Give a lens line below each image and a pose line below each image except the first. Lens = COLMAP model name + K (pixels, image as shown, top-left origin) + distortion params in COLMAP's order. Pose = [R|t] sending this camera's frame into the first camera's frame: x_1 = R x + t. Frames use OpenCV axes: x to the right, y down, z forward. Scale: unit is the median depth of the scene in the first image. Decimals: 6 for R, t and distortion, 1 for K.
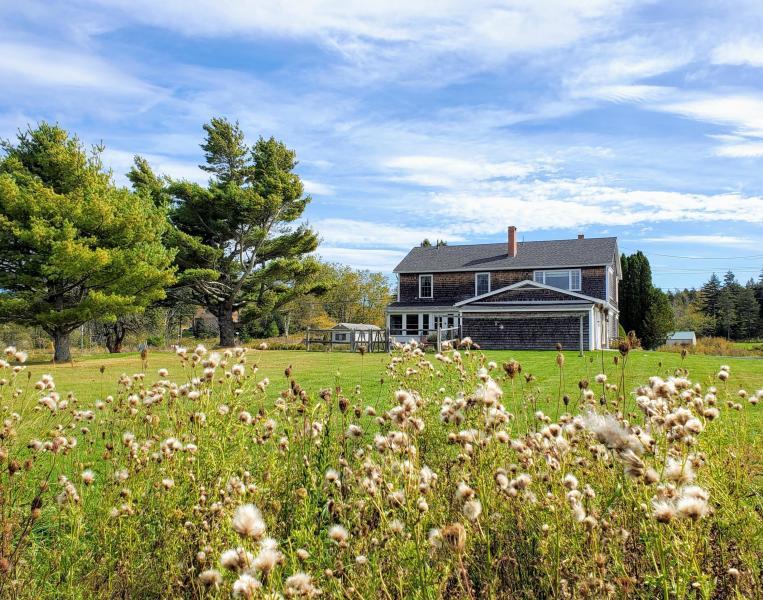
lens RADIAL K [[730.7, 0, 381.5], [0, 730.7, 300.0], [0, 0, 1]] dist [-0.009733, -0.017238]
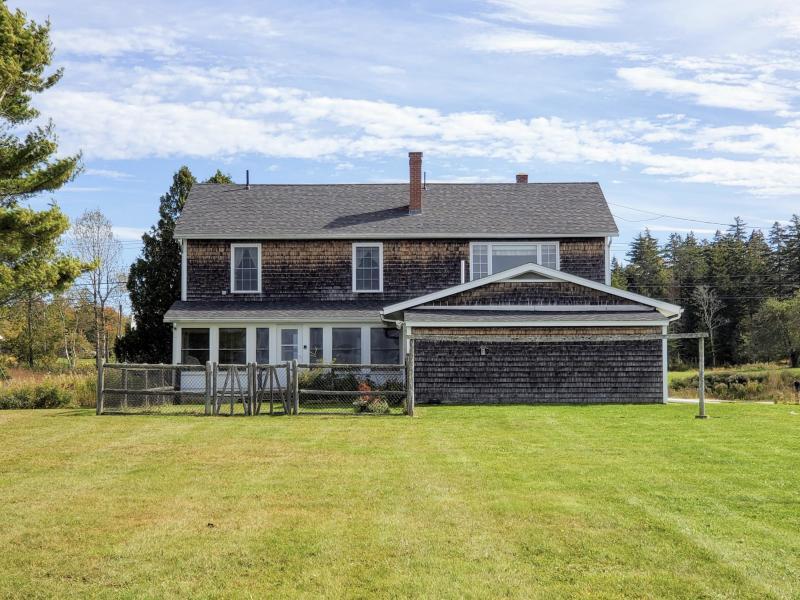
lens RADIAL K [[1343.2, 0, 400.0], [0, 1343.2, 300.0], [0, 0, 1]] dist [0.027787, 0.083652]
pose [[0.919643, 0.010902, 0.392605, -0.193788], [-0.014959, 0.999862, 0.007274, -0.005849], [-0.392471, -0.012562, 0.919678, 0.155467]]
